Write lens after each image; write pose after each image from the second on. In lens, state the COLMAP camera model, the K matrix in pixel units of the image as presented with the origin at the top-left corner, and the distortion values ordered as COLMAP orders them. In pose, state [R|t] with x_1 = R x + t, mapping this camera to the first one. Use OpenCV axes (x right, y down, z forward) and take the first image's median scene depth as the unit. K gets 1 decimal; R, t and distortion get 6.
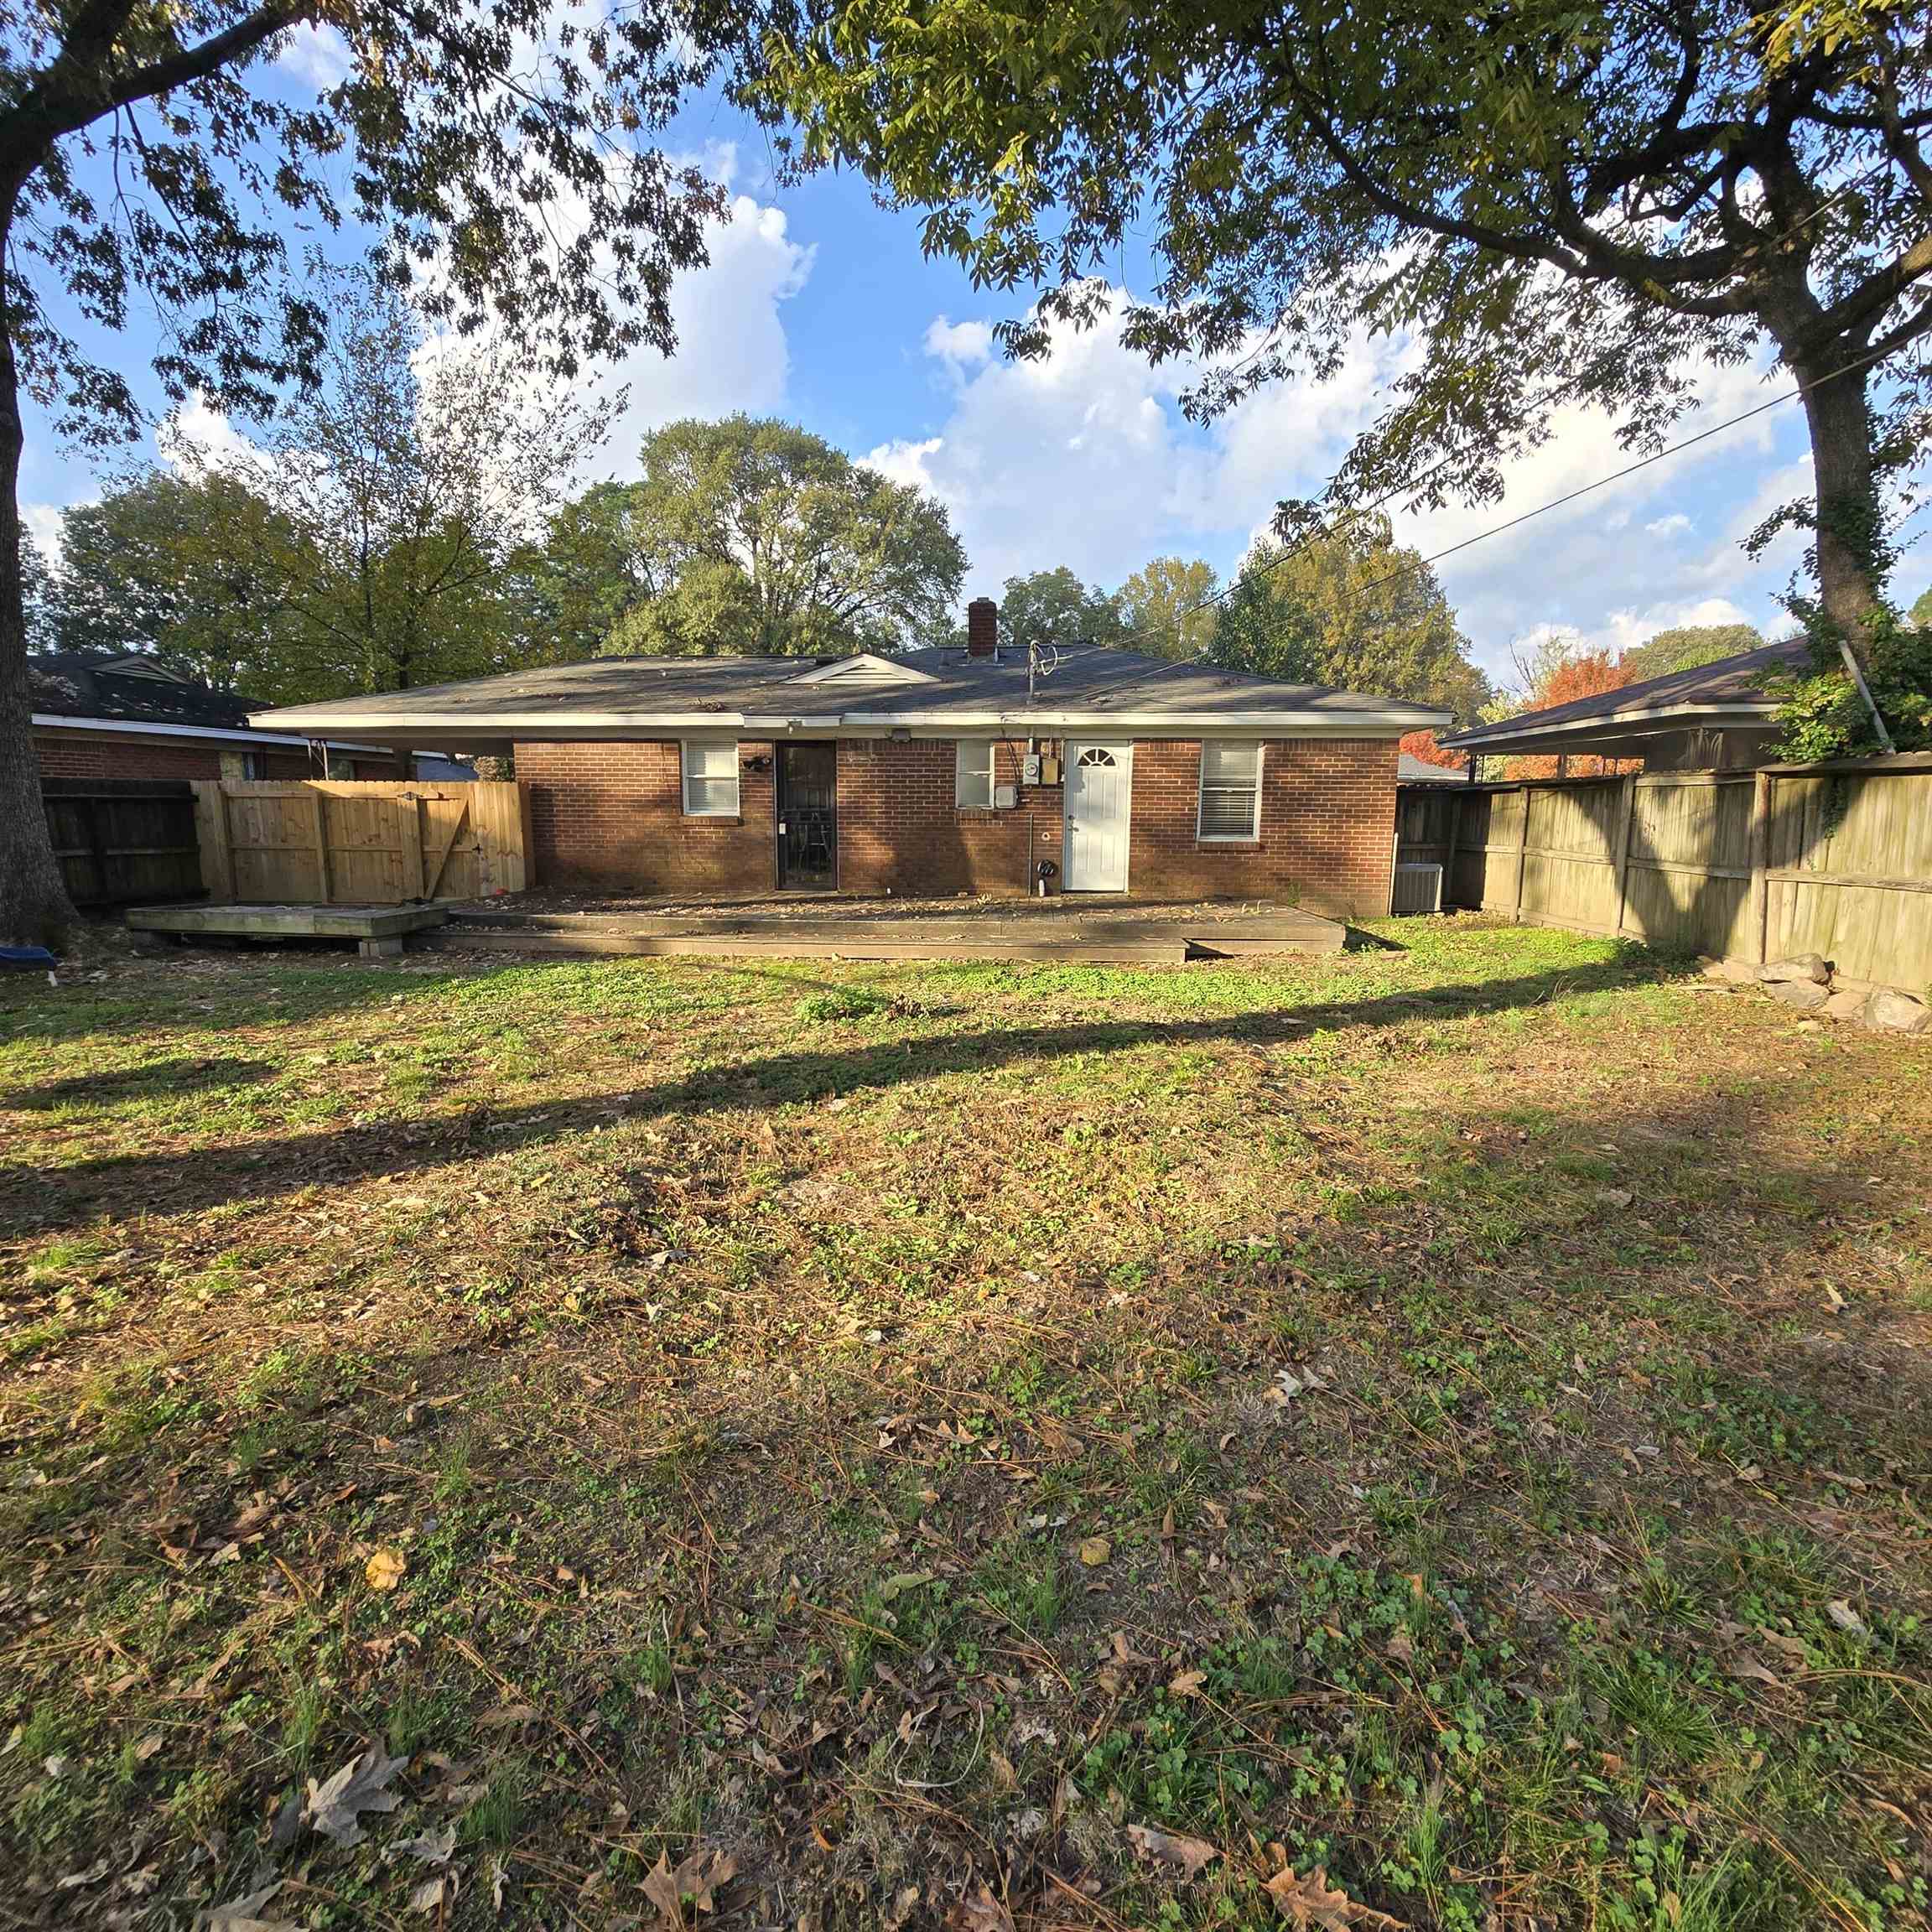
lens RADIAL K [[1032.2, 0, 962.0], [0, 1032.2, 962.8], [0, 0, 1]] dist [0.004256, 0.000750]
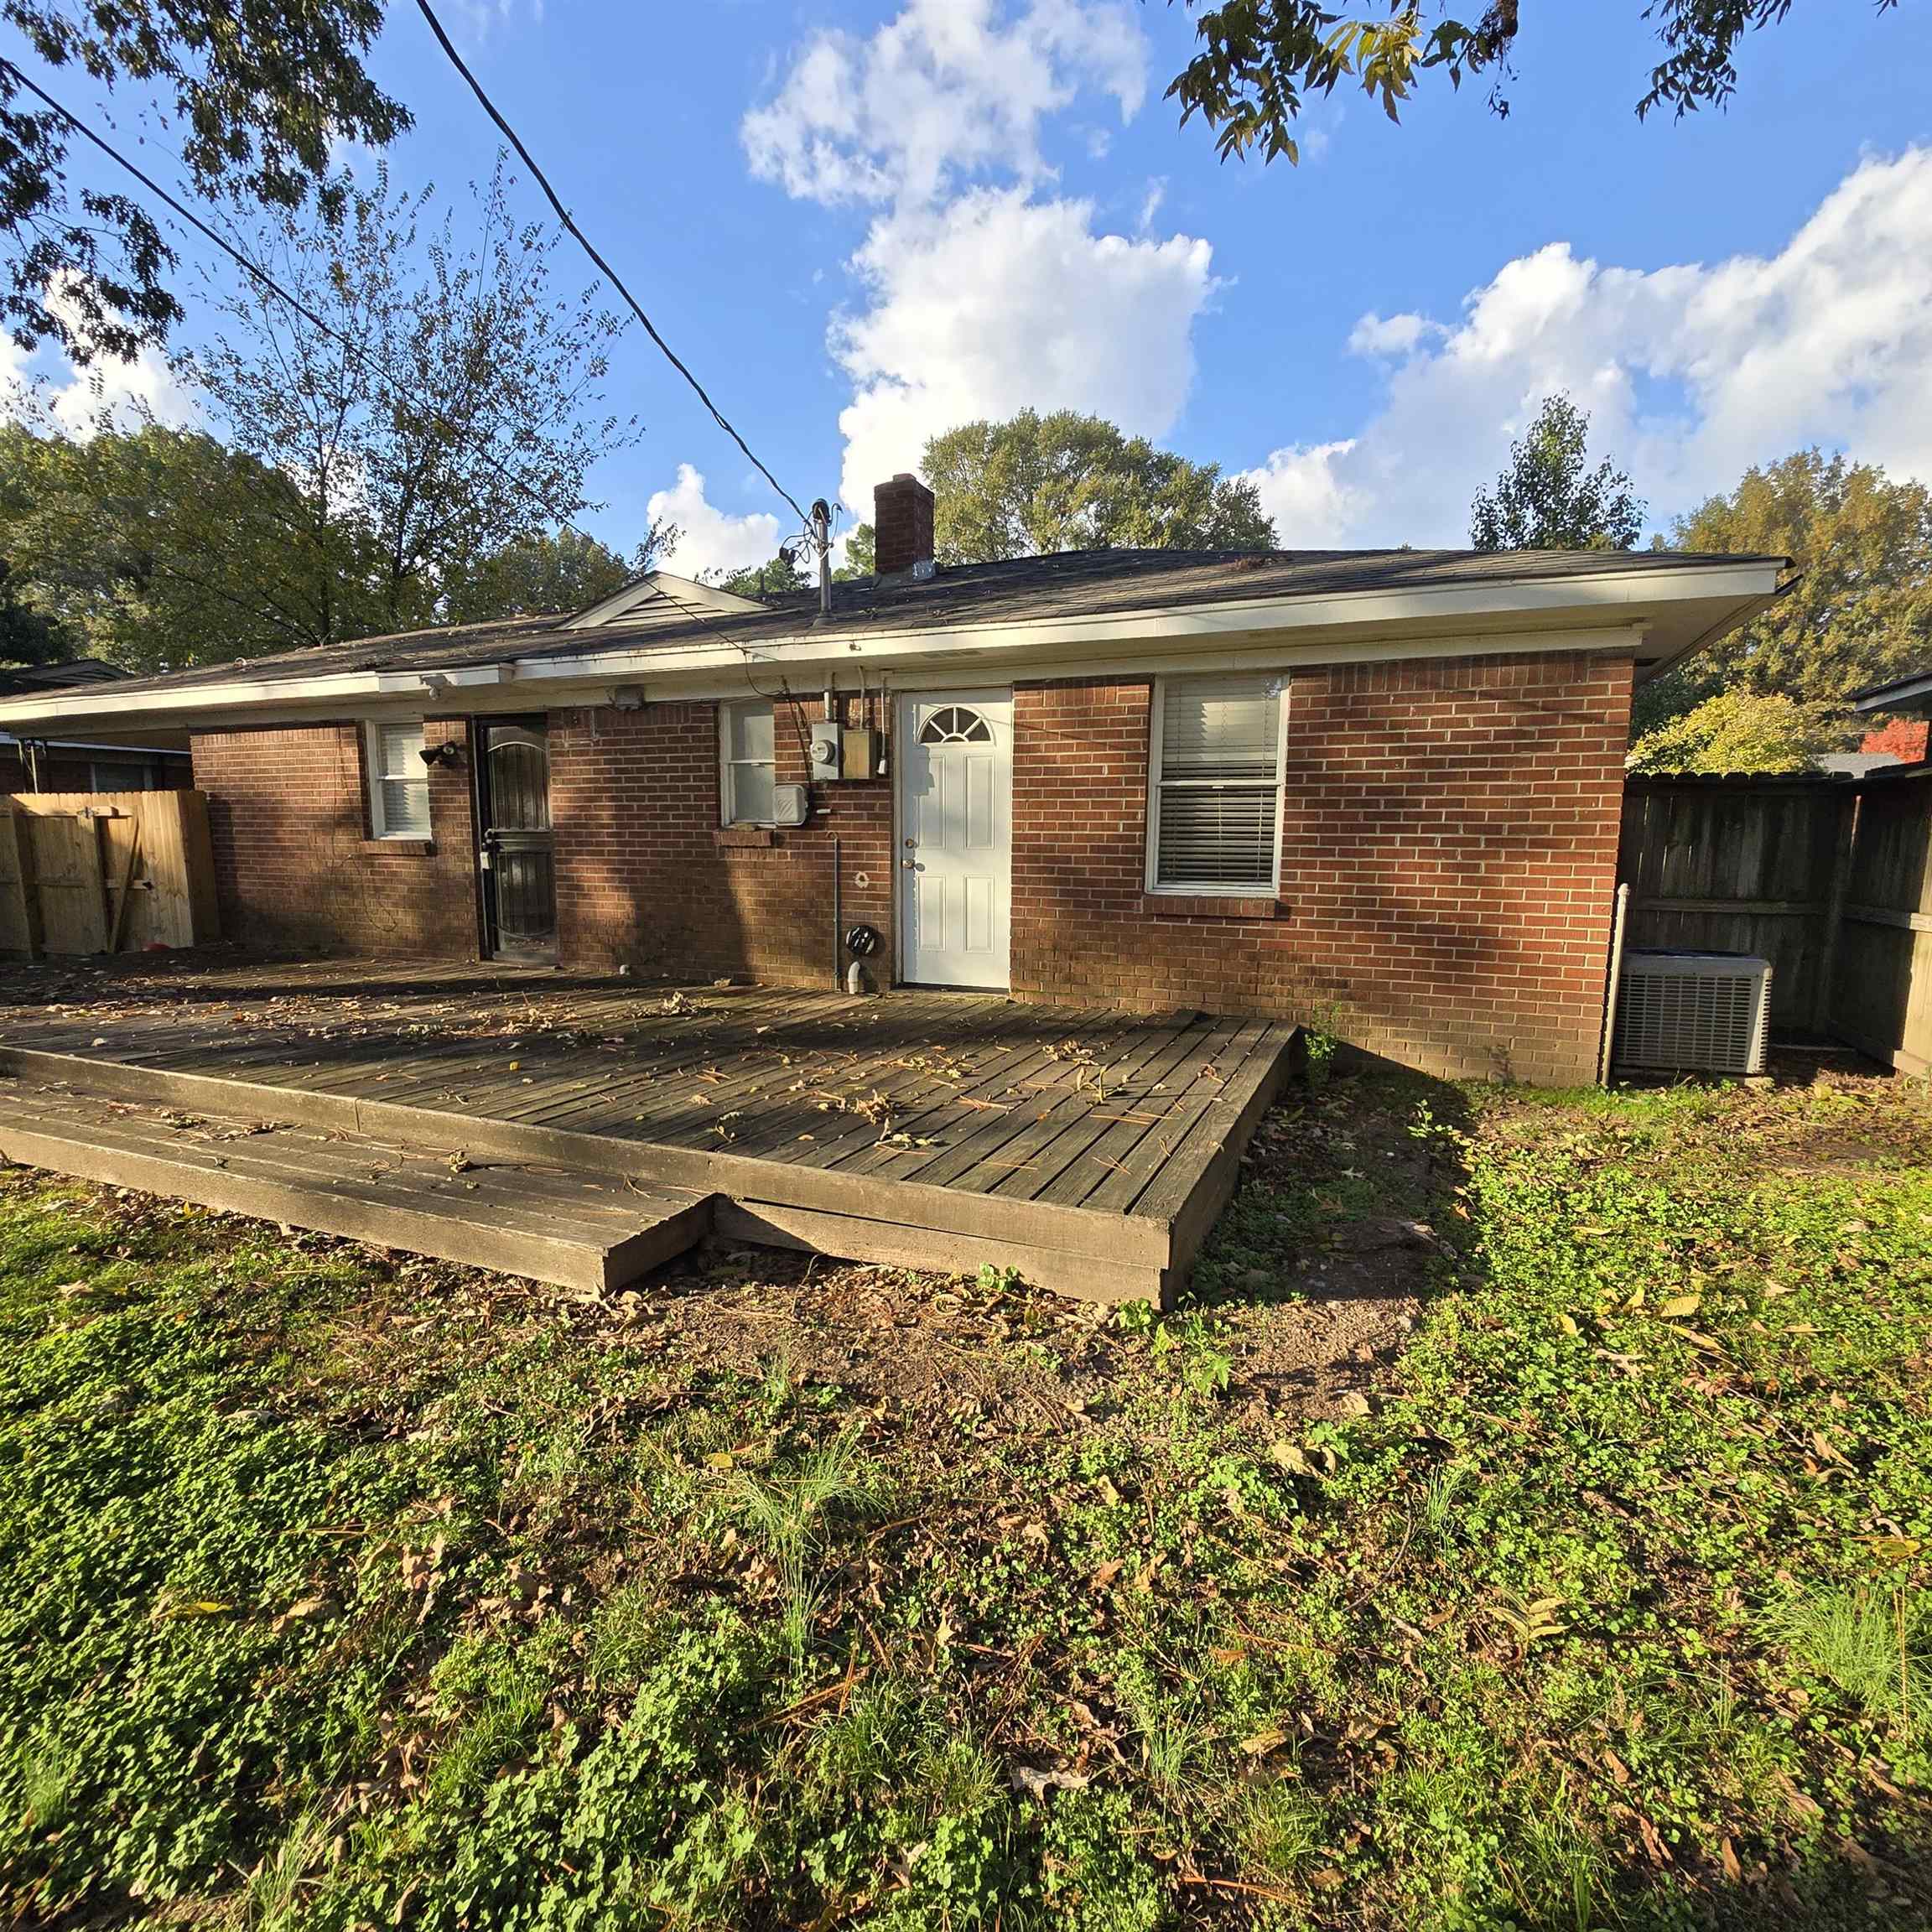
lens RADIAL K [[1032.2, 0, 971.6], [0, 1032.2, 976.9], [0, 0, 1]] dist [0.004256, 0.000750]
pose [[0.946360, 0.042861, -0.320260, 0.303168], [-0.045288, 0.998974, -0.000131, -0.075599], [0.319926, 0.014628, 0.947330, 0.523580]]
